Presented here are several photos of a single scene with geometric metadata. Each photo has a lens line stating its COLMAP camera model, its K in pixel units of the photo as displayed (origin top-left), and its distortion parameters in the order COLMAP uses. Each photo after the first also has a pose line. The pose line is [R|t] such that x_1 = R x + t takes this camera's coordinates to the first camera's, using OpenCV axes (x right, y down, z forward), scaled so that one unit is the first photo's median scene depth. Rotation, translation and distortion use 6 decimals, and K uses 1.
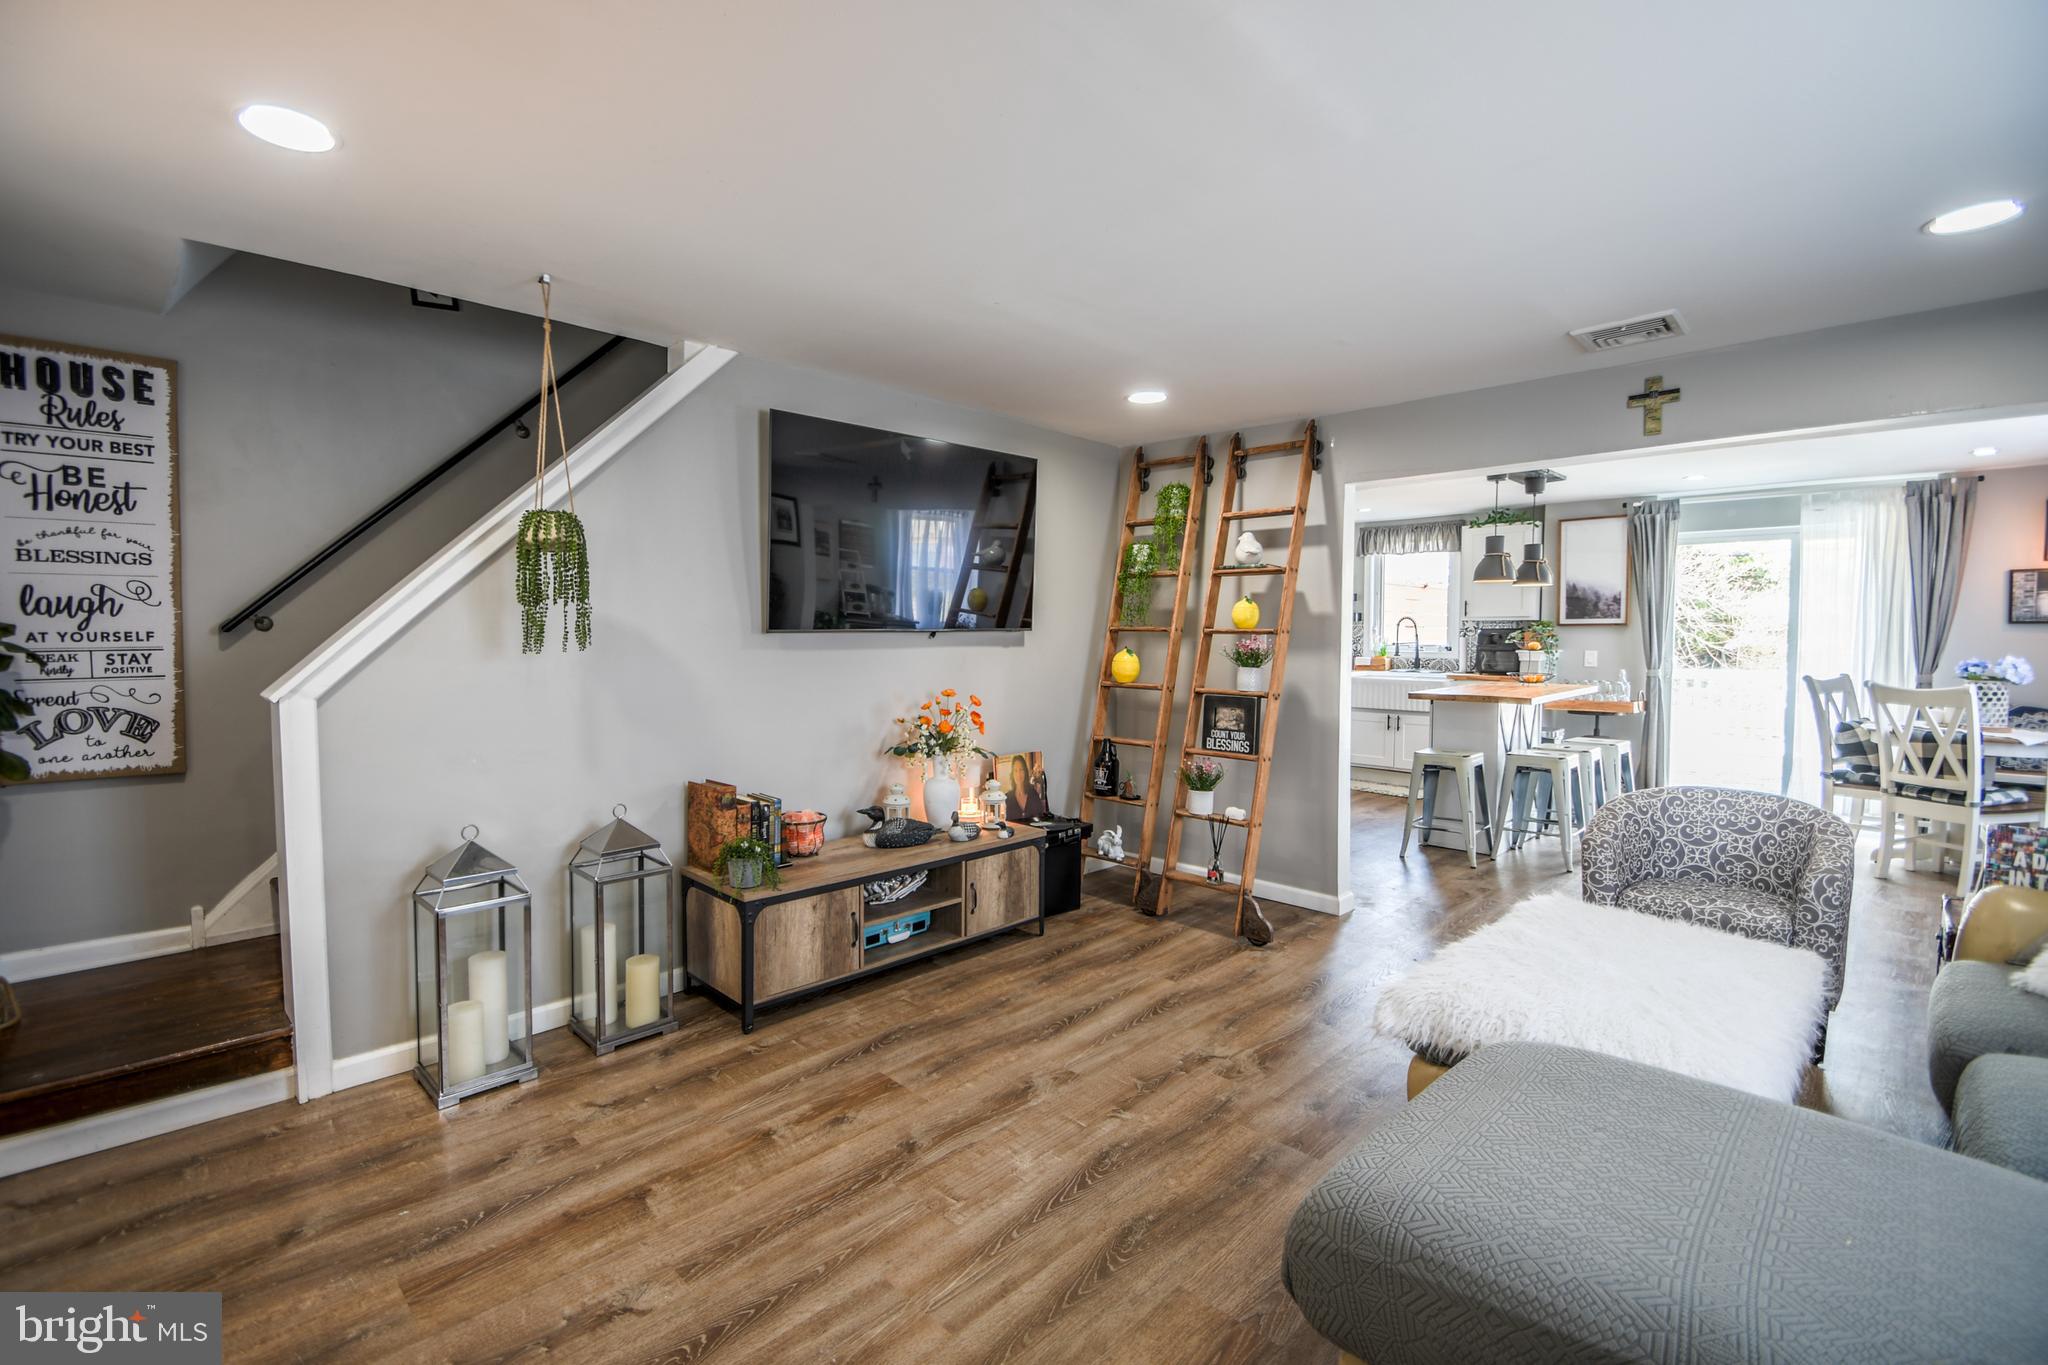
lens RADIAL K [[902.3, 0, 996.3], [0, 902.3, 673.3], [0, 0, 1]] dist [0.014568, -0.016519]
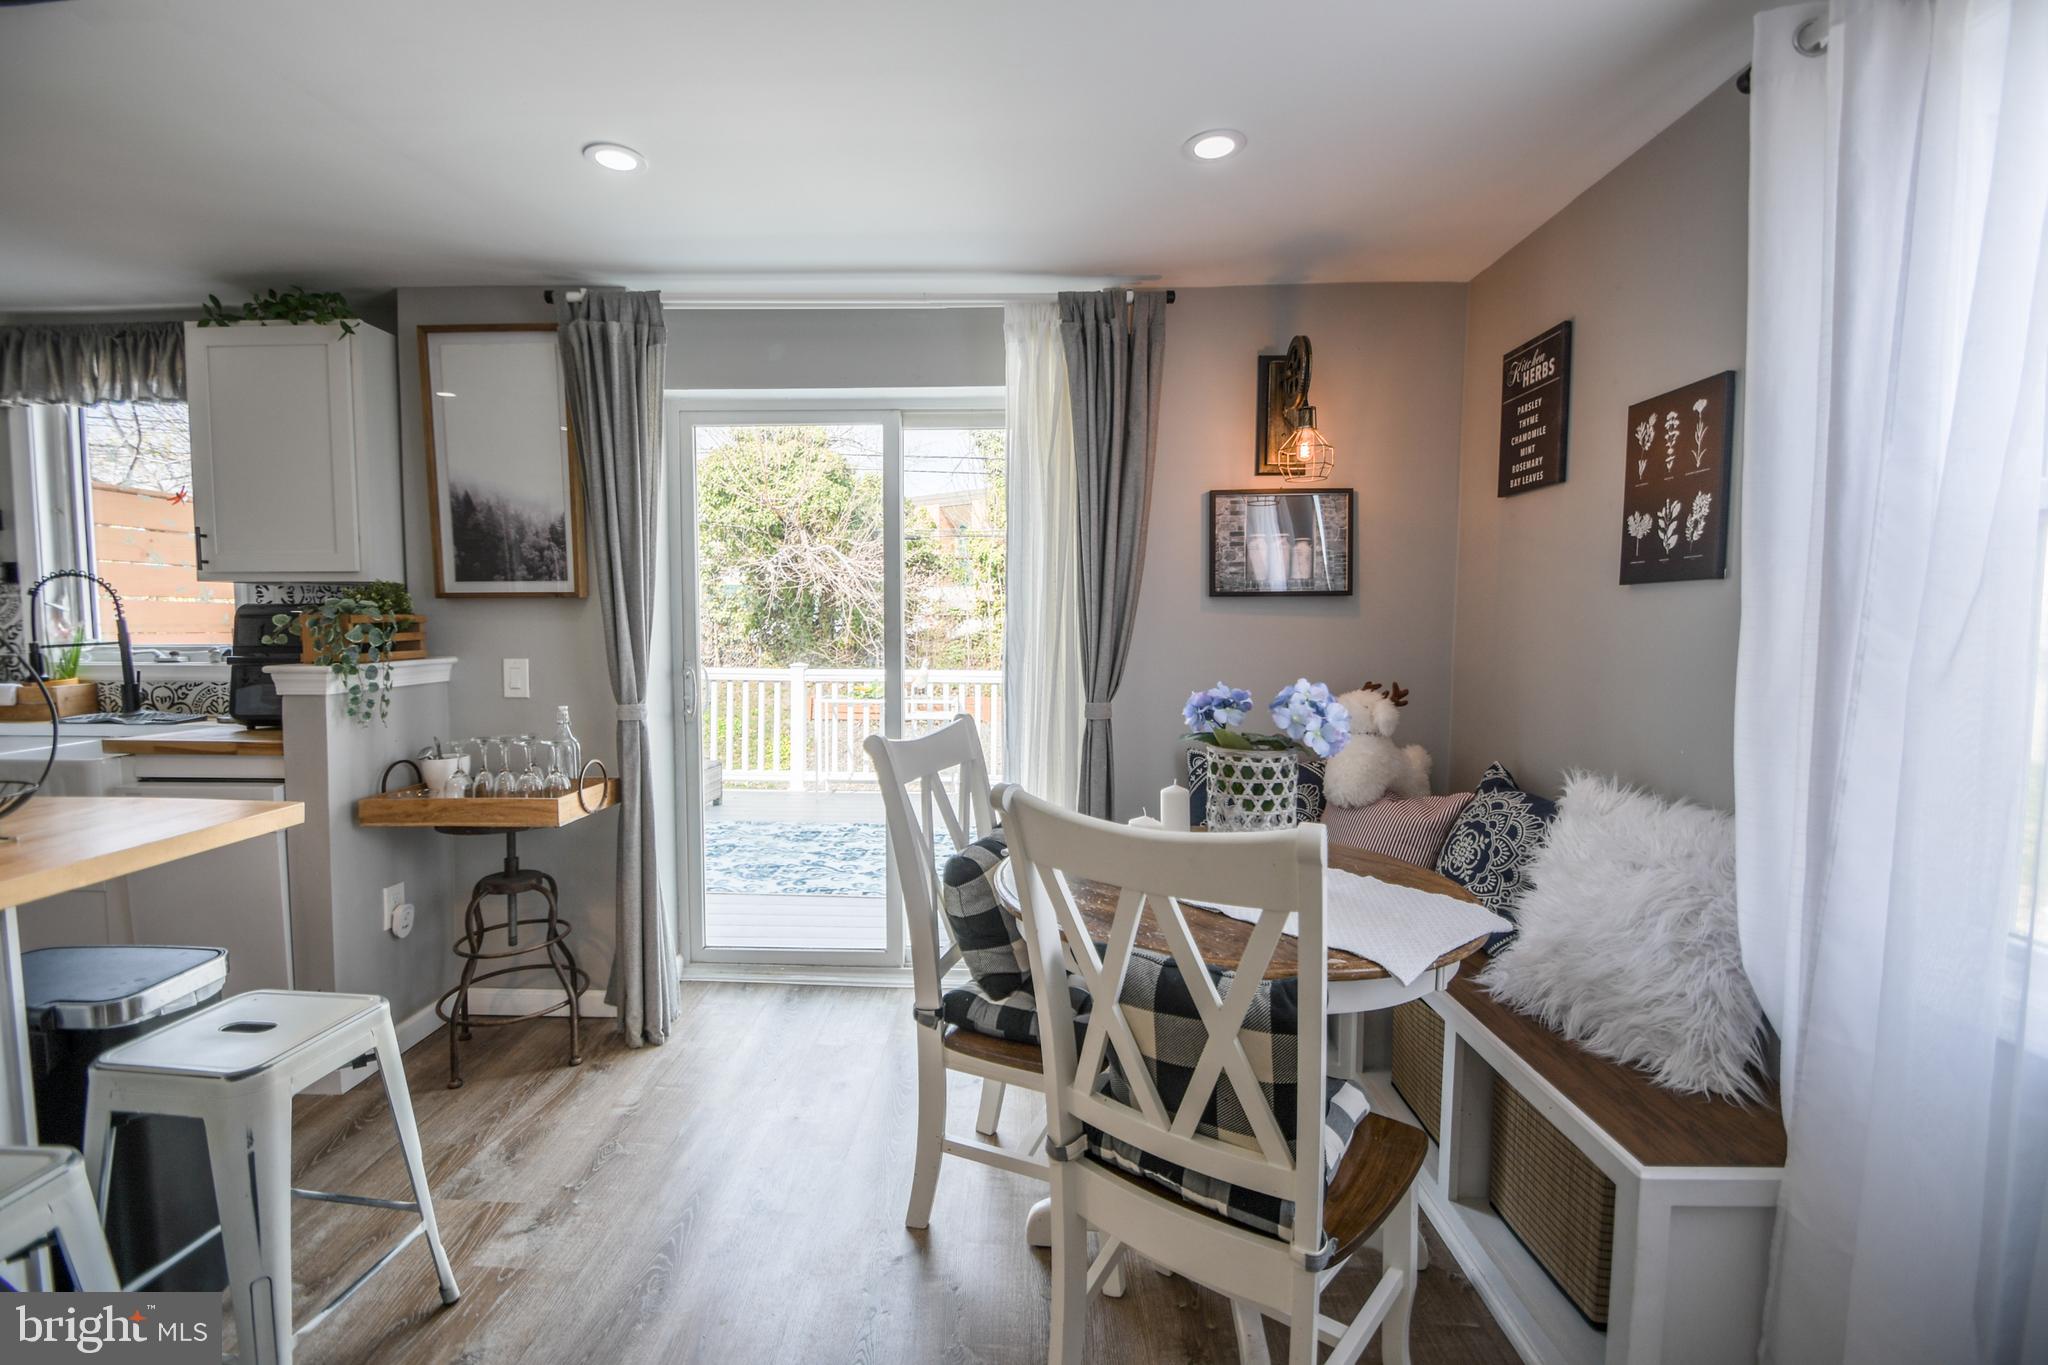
lens RADIAL K [[903.5, 0, 995.6], [0, 903.5, 675.6], [0, 0, 1]] dist [0.020882, -0.021264]
pose [[0.730776, -0.043715, 0.681216, 0.897544], [0.030251, 0.999041, 0.031659, -0.040060], [-0.681947, -0.002528, 0.731397, 0.921327]]
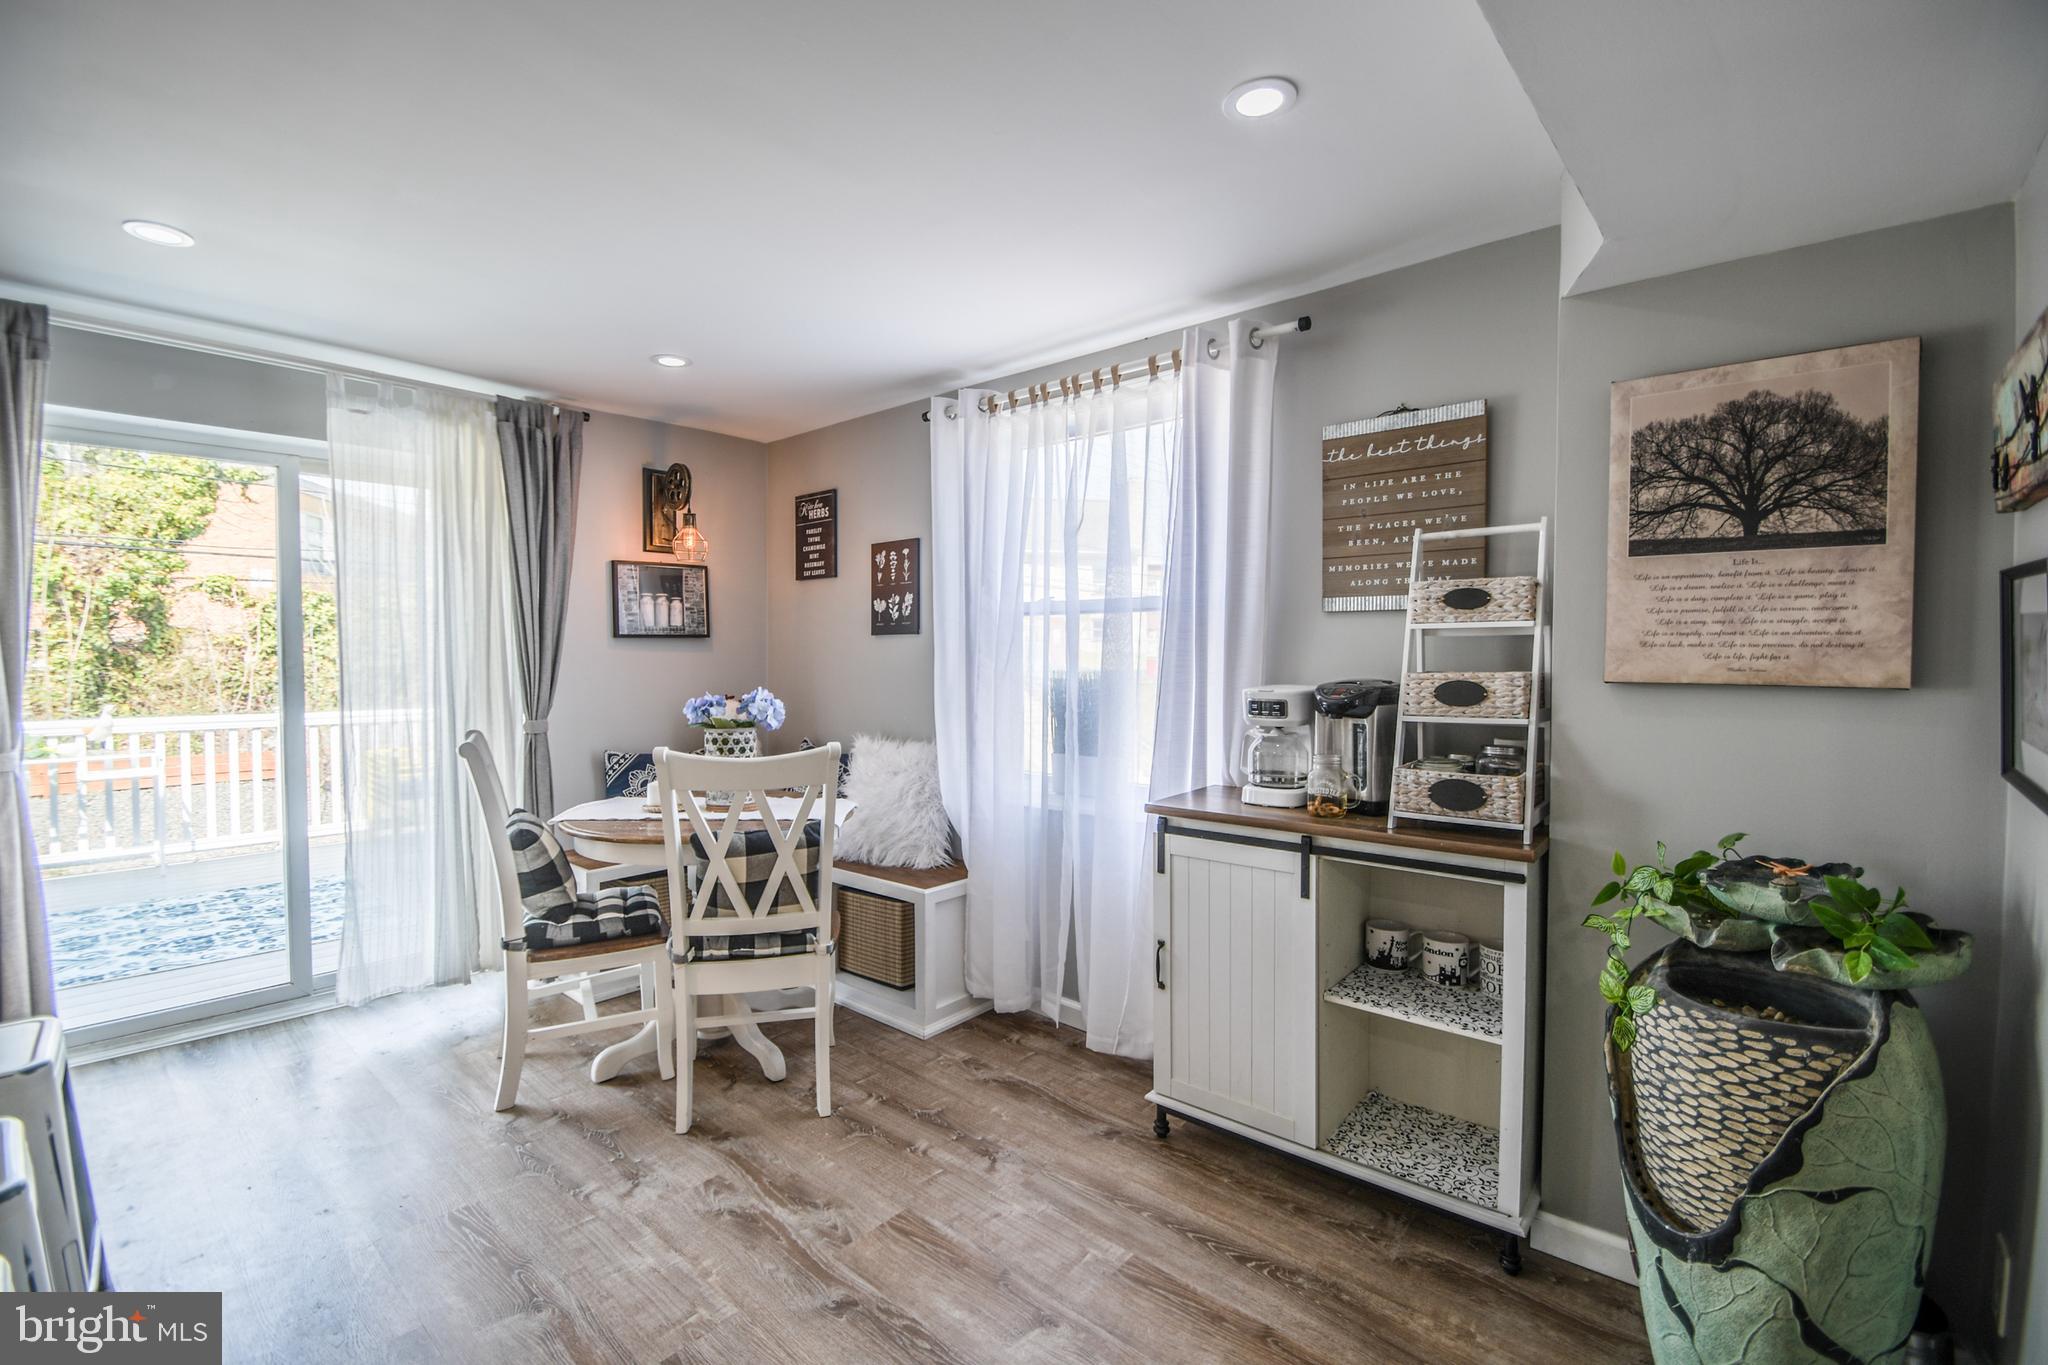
lens RADIAL K [[903.5, 0, 995.6], [0, 903.5, 675.6], [0, 0, 1]] dist [0.020882, -0.021264]
pose [[-0.052249, -0.027853, 0.998246, 0.539903], [0.046771, 0.998446, 0.030307, -0.043986], [-0.997538, 0.048273, -0.050865, 0.970448]]
